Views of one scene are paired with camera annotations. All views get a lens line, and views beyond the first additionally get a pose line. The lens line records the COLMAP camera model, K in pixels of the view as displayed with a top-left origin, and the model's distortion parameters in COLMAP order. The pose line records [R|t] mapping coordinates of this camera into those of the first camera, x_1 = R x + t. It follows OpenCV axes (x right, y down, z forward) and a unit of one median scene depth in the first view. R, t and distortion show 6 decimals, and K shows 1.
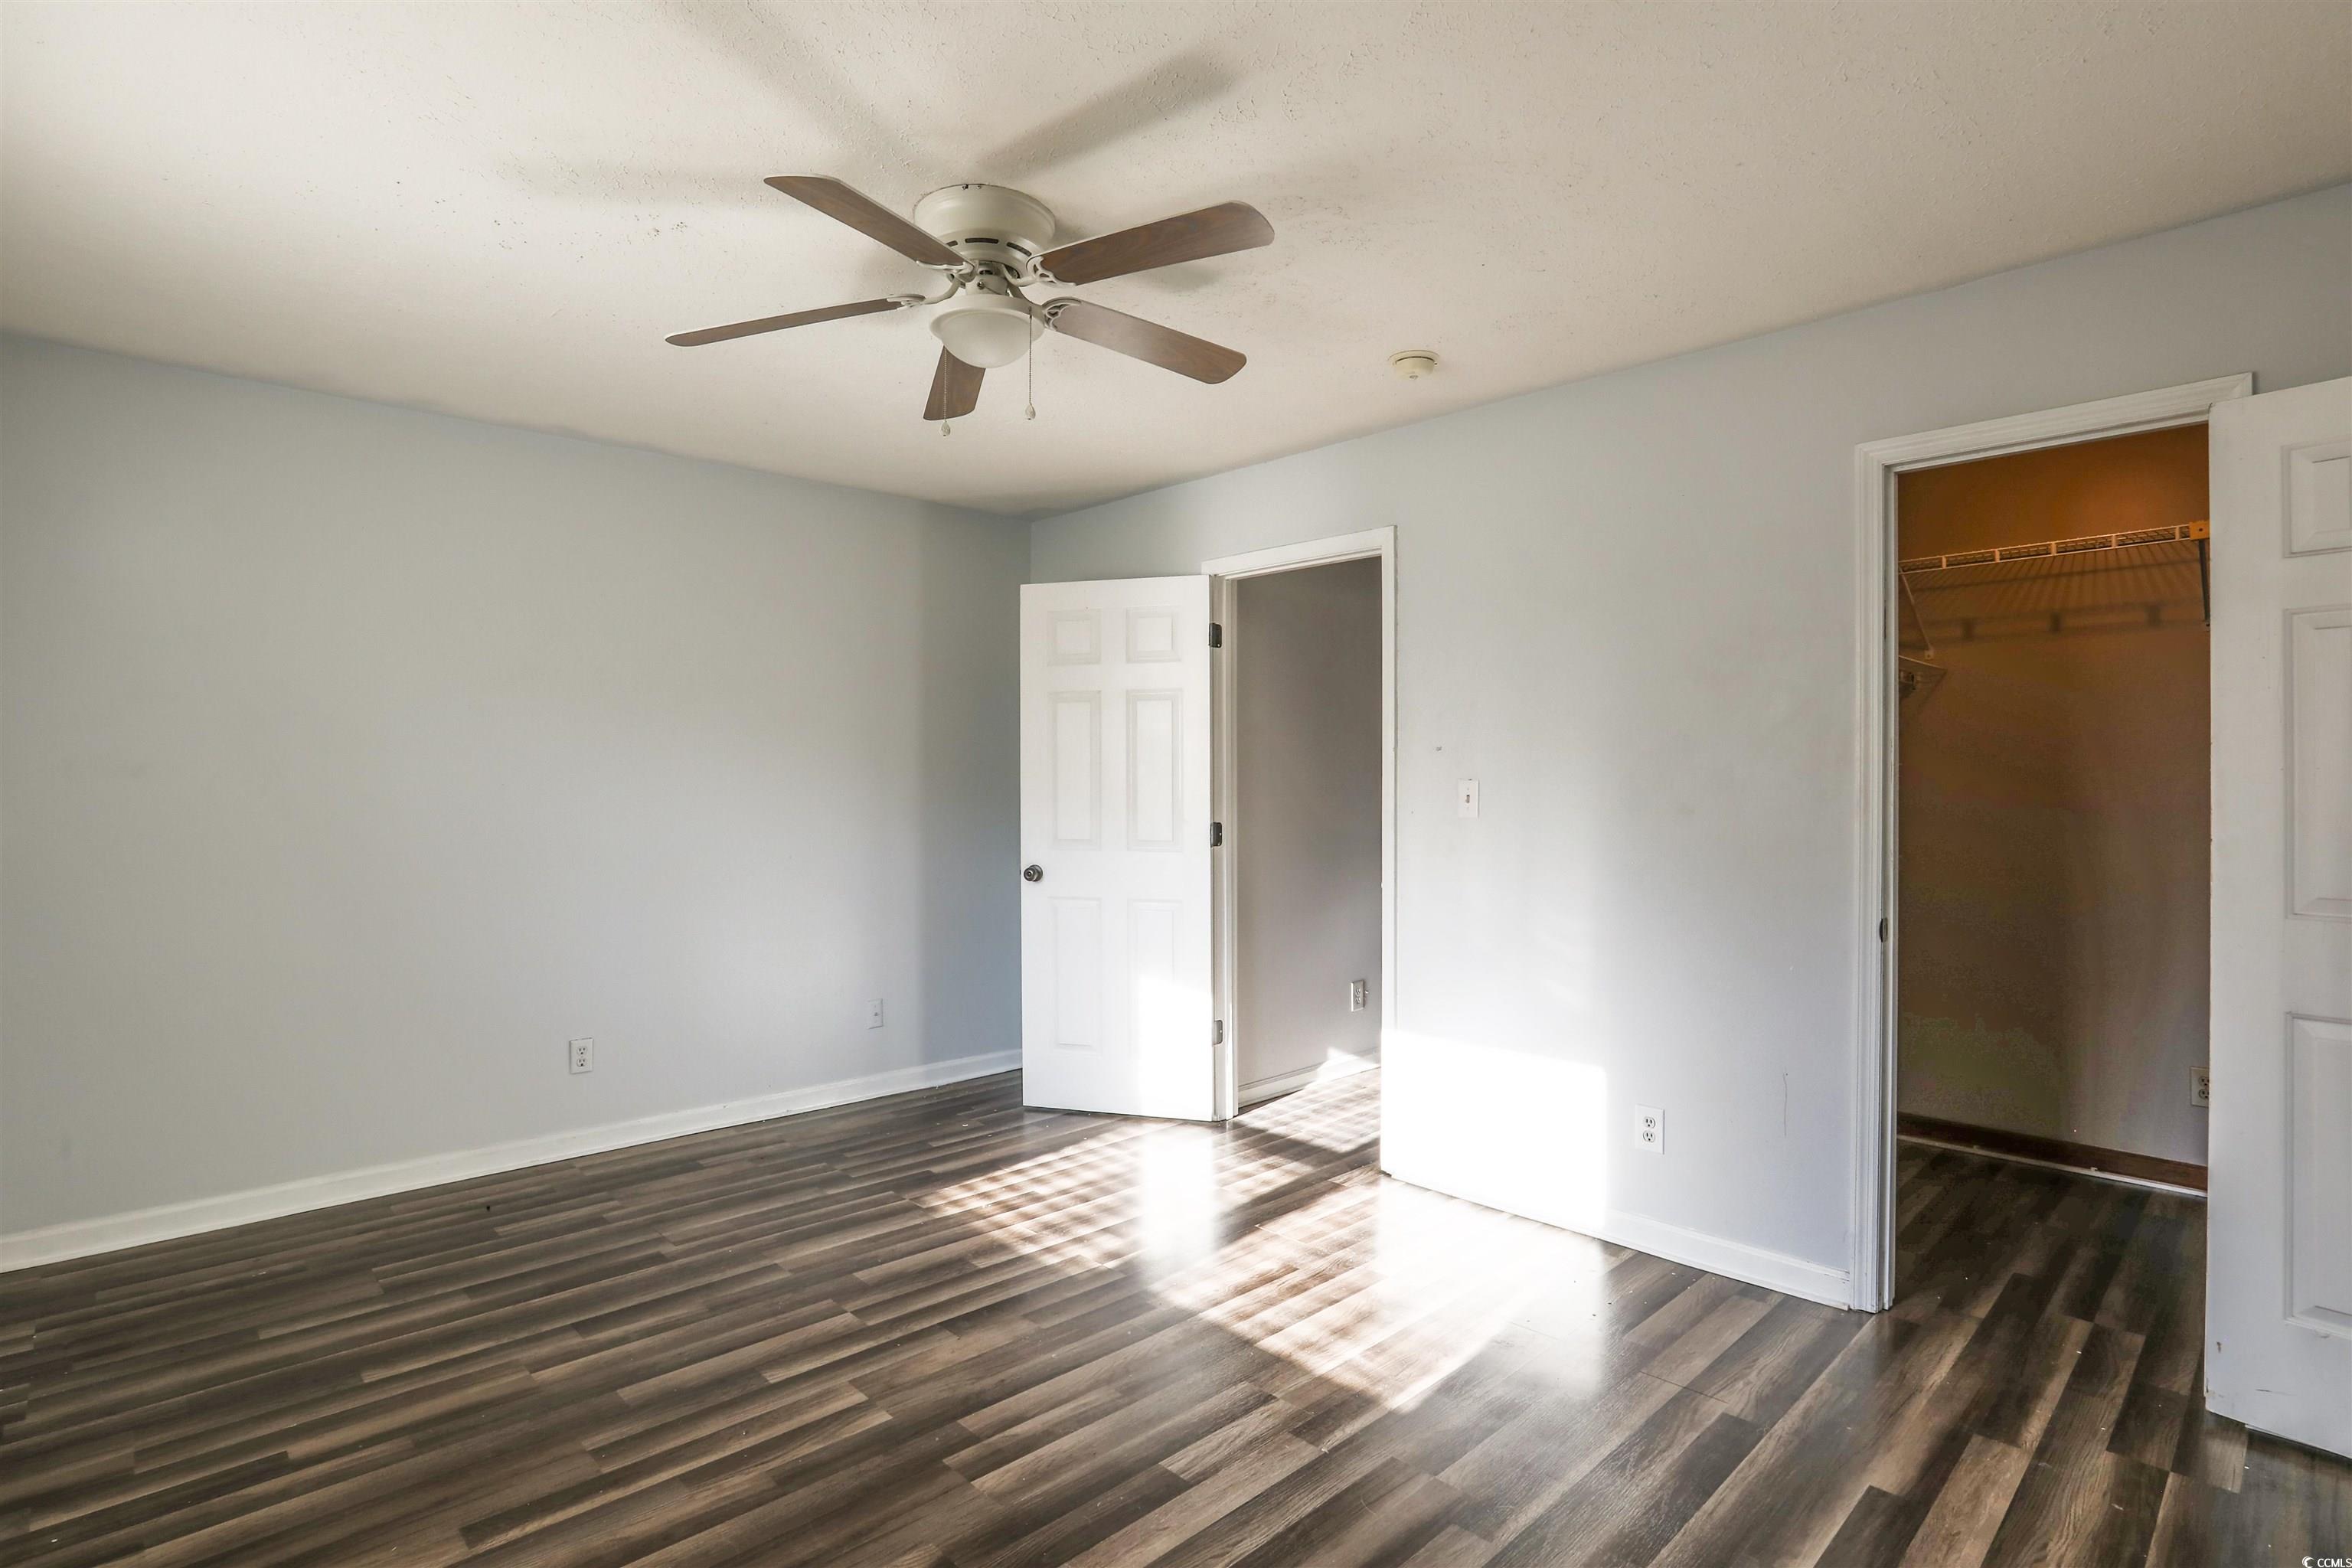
lens RADIAL K [[1173.5, 0, 1178.8], [0, 1173.5, 765.4], [0, 0, 1]] dist [-0.057235, 0.021075]
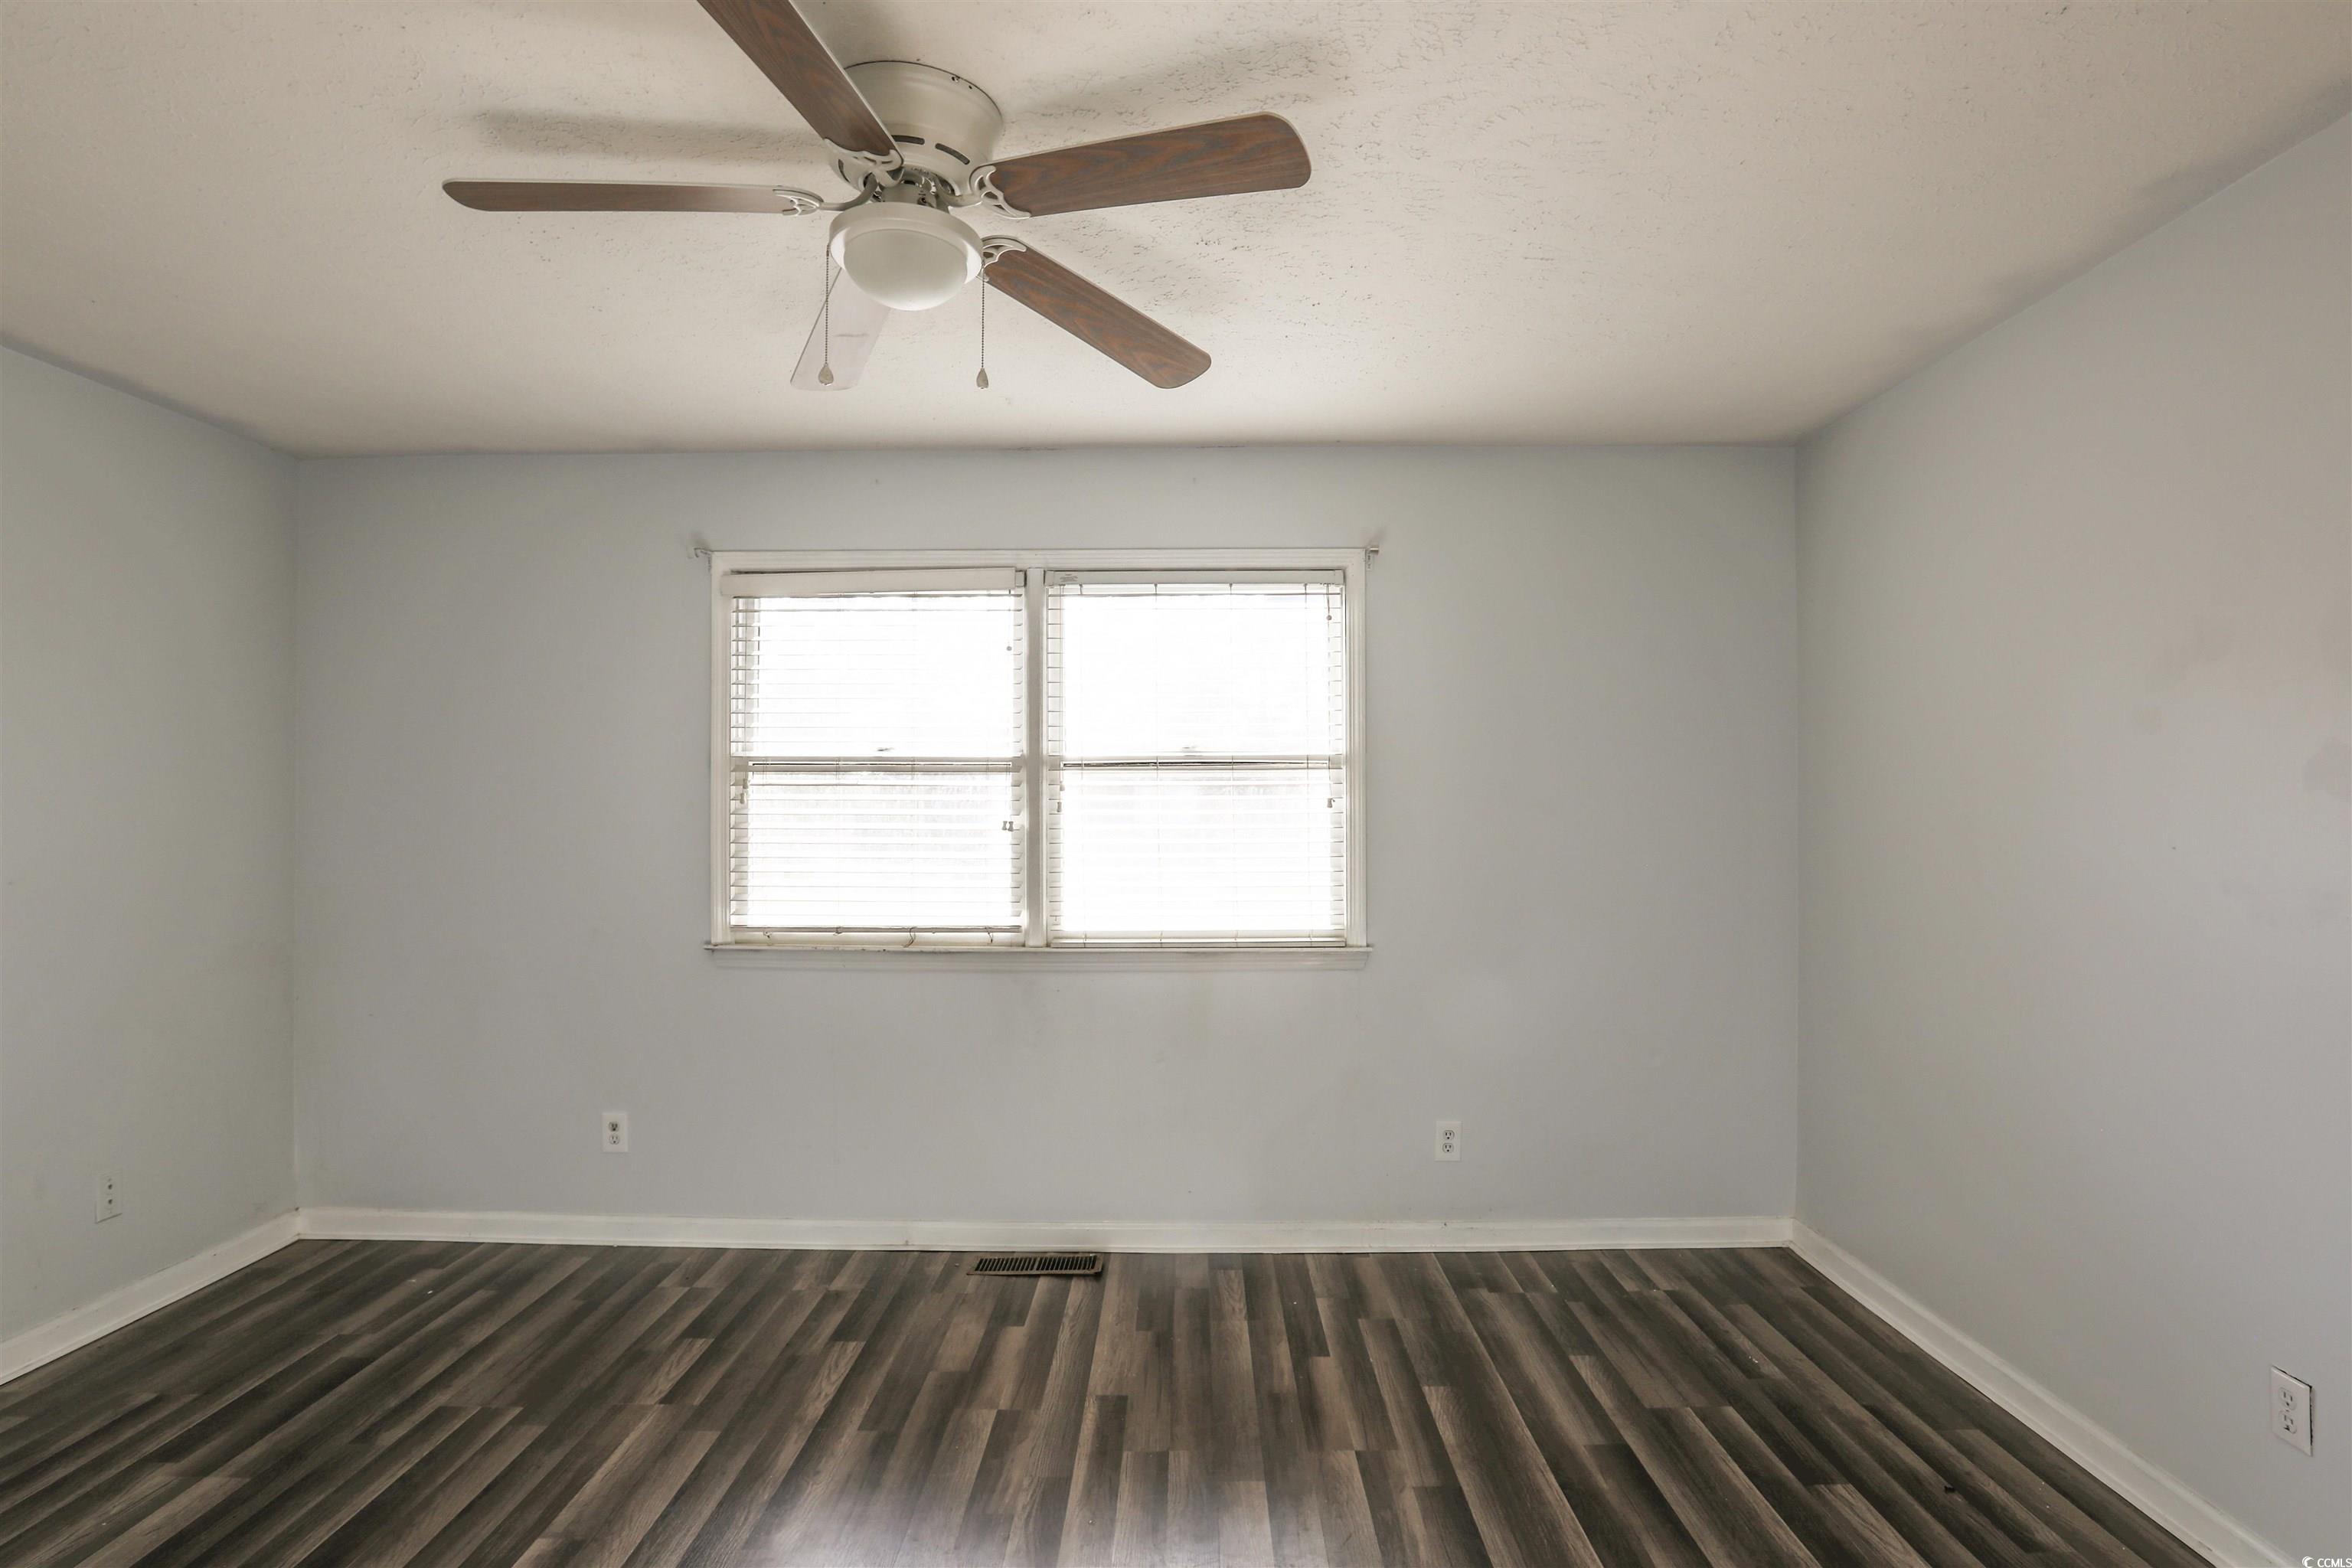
lens RADIAL K [[1173.5, 0, 1178.8], [0, 1173.5, 765.4], [0, 0, 1]] dist [-0.057235, 0.021075]
pose [[-0.699612, -0.025457, -0.714069, 0.202418], [0.010740, 0.998878, -0.046133, -0.002136], [0.714442, -0.039944, -0.698554, 1.310132]]
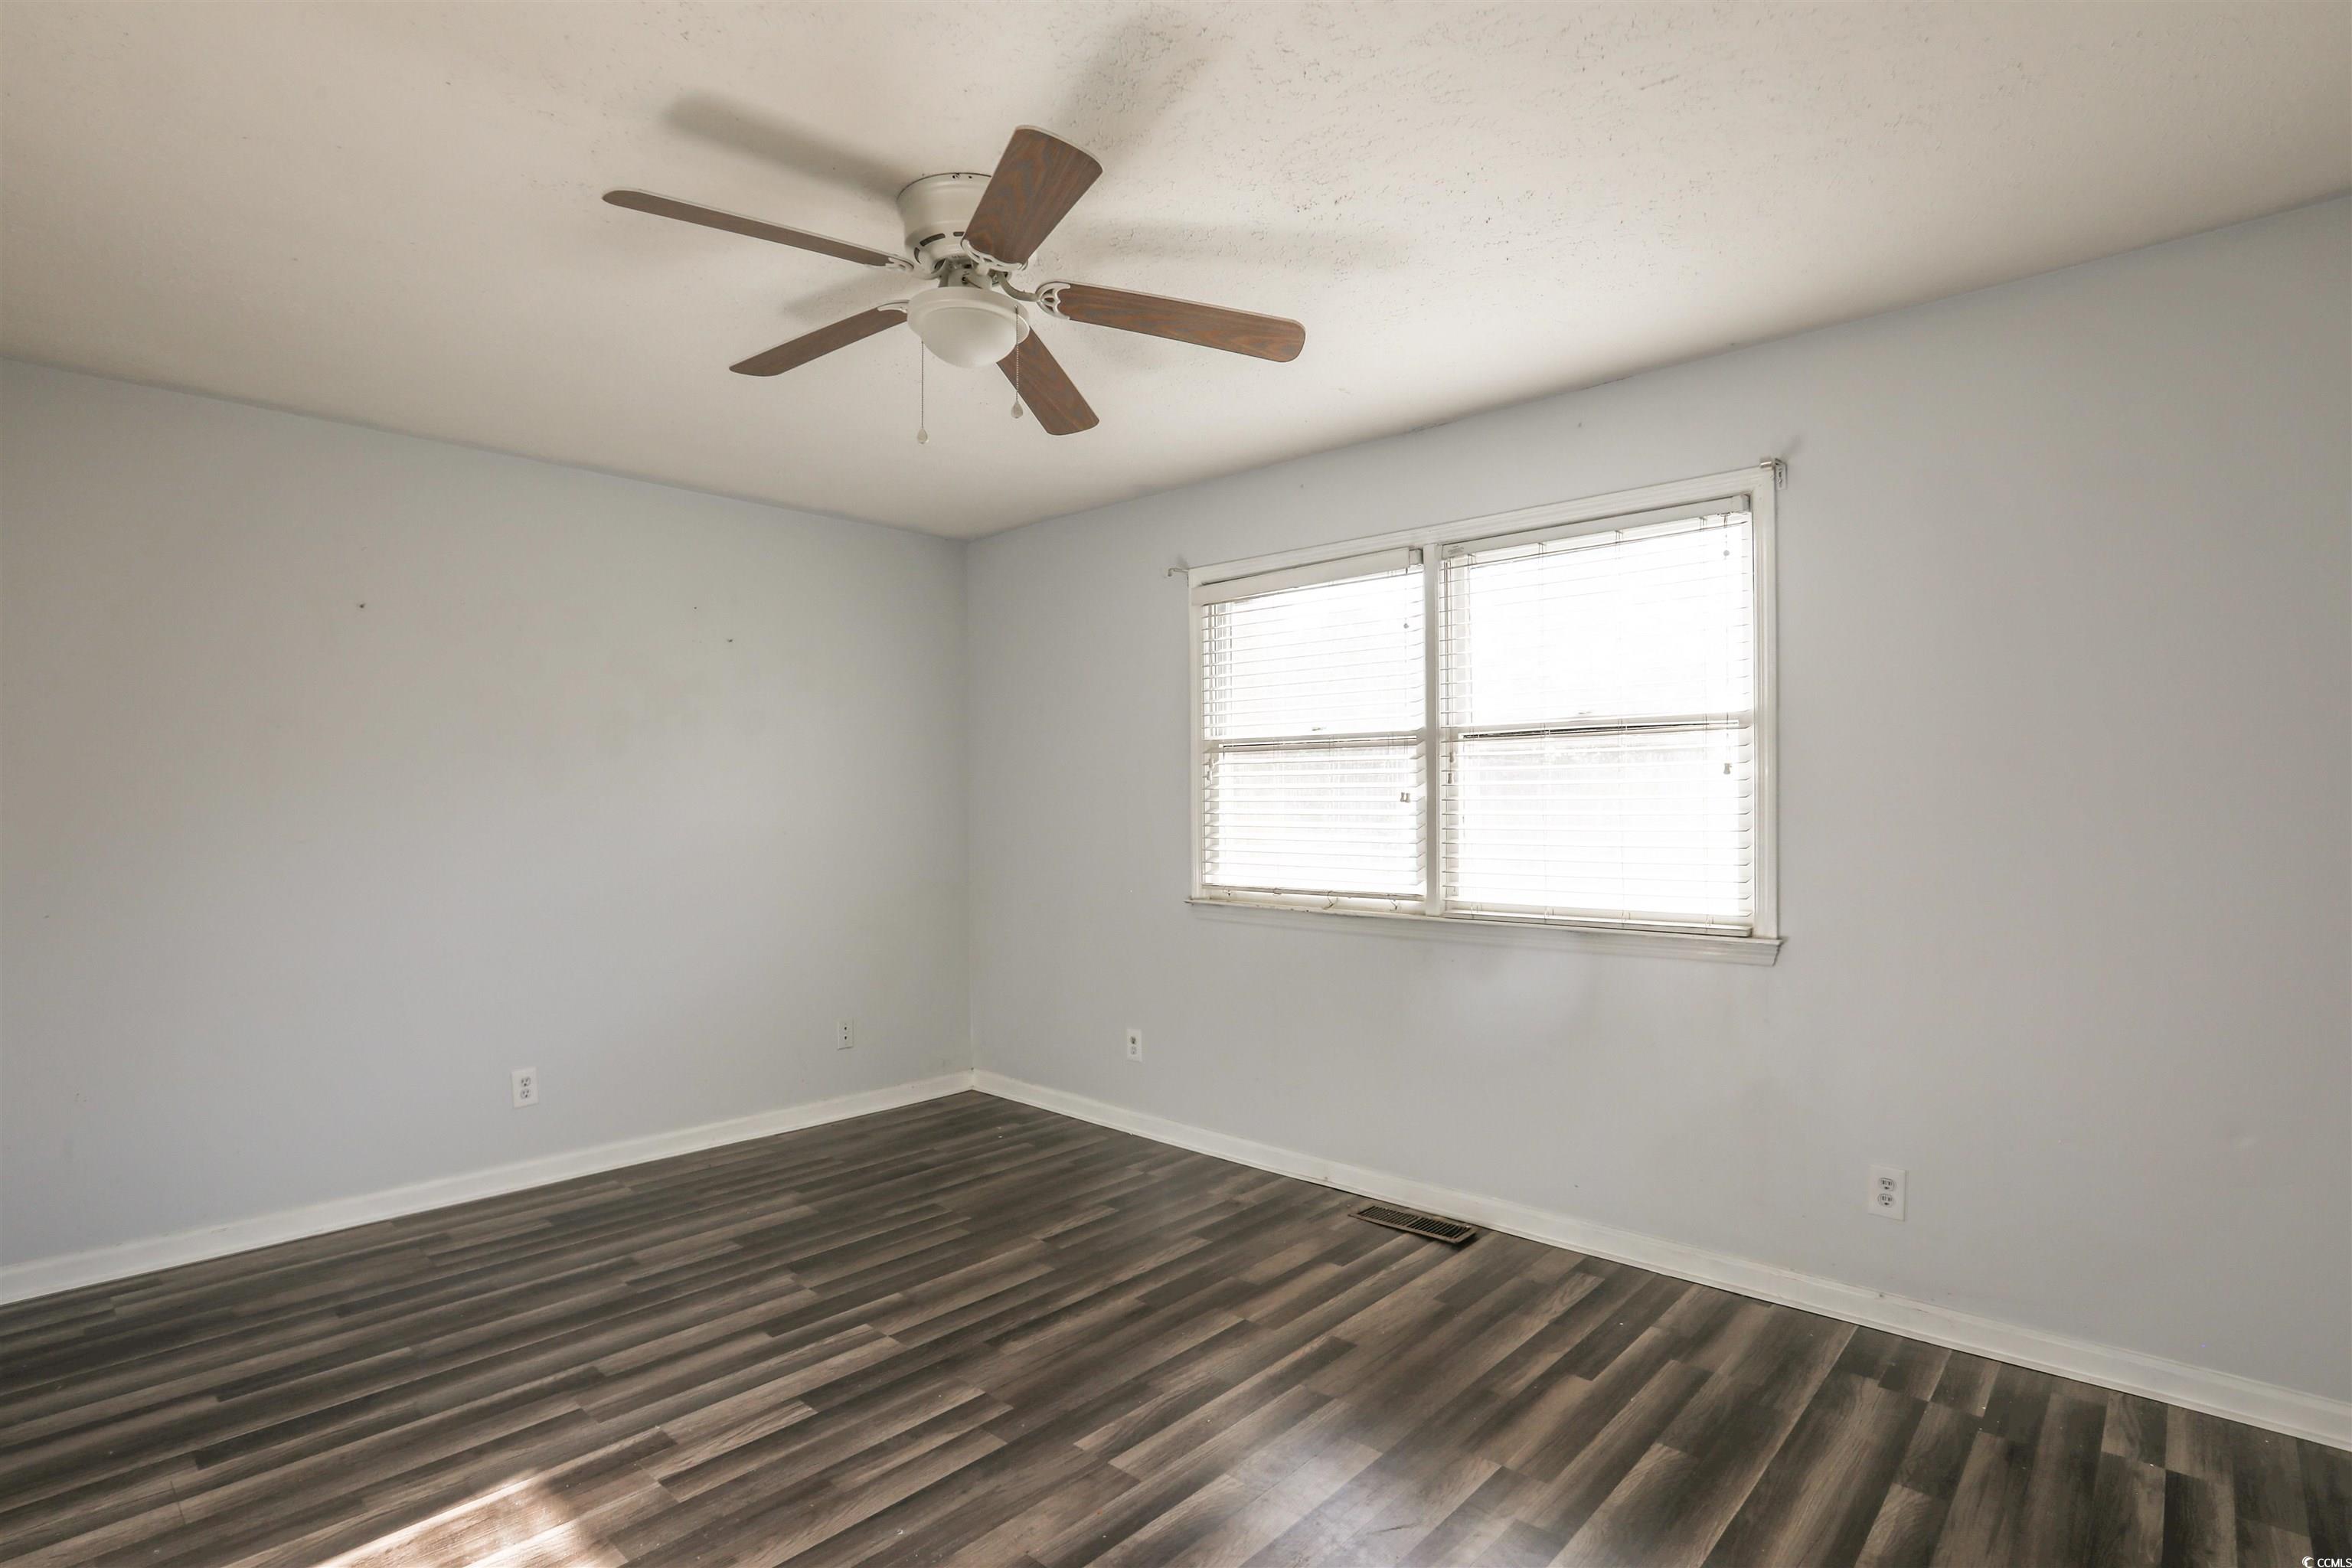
lens RADIAL K [[1140.1, 0, 1181.2], [0, 1140.1, 778.6], [0, 0, 1]] dist [-0.060960, 0.027963]
pose [[-0.997588, 0.000241, -0.069410, -0.211394], [0.002749, 0.999346, -0.036042, 0.025107], [0.069356, -0.036146, -0.996937, 1.529649]]
